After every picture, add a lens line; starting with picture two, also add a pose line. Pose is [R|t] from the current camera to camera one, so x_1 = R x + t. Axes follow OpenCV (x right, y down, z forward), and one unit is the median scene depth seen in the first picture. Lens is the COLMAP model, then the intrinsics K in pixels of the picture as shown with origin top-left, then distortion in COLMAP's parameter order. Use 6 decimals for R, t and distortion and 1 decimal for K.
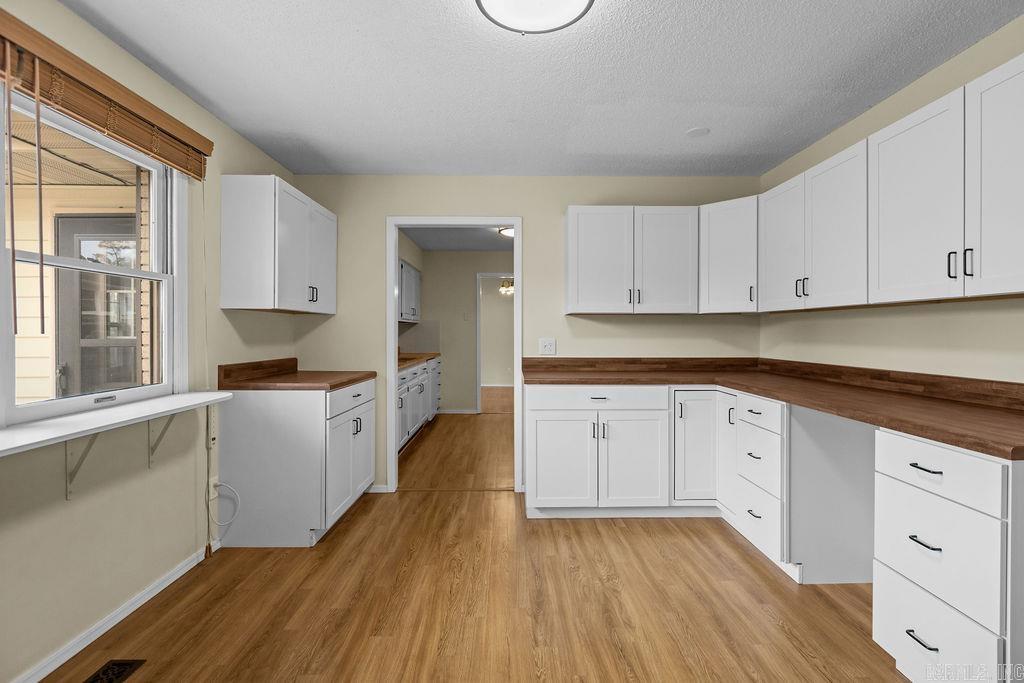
lens RADIAL K [[477.9, 0, 520.4], [0, 477.9, 339.4], [0, 0, 1]] dist [-0.004536, -0.000641]
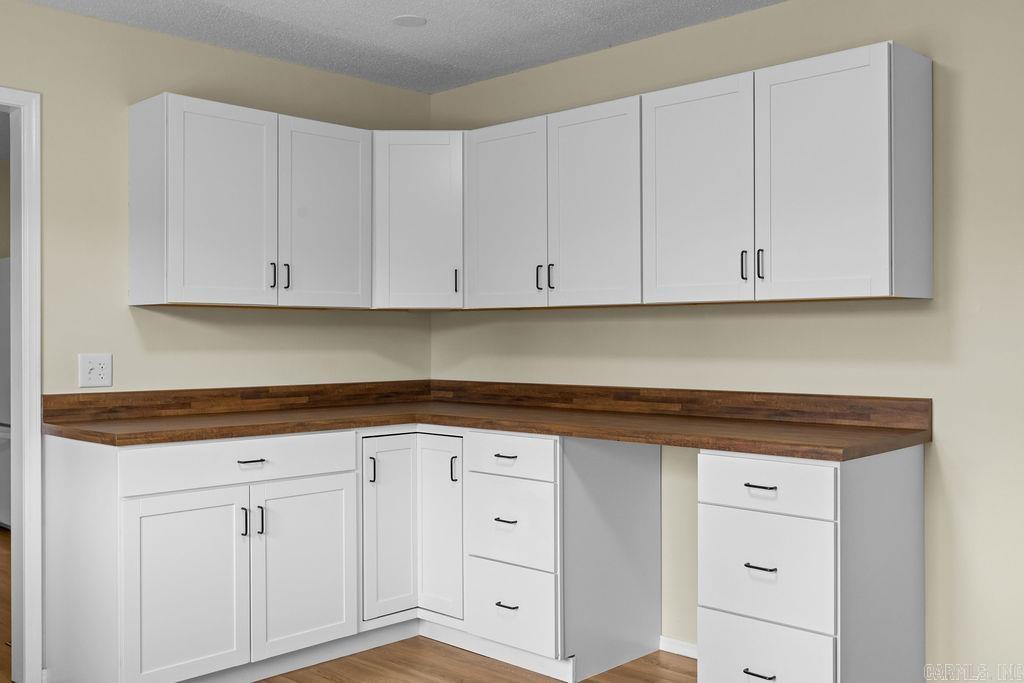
lens RADIAL K [[995.3, 0, 514.5], [0, 995.3, 343.1], [0, 0, 1]] dist [-0.007983, 0.000000]
pose [[0.699183, -0.004601, 0.714928, -0.421460], [0.012830, 0.999899, -0.006112, -0.000763], [-0.714828, 0.013446, 0.699171, -0.006285]]
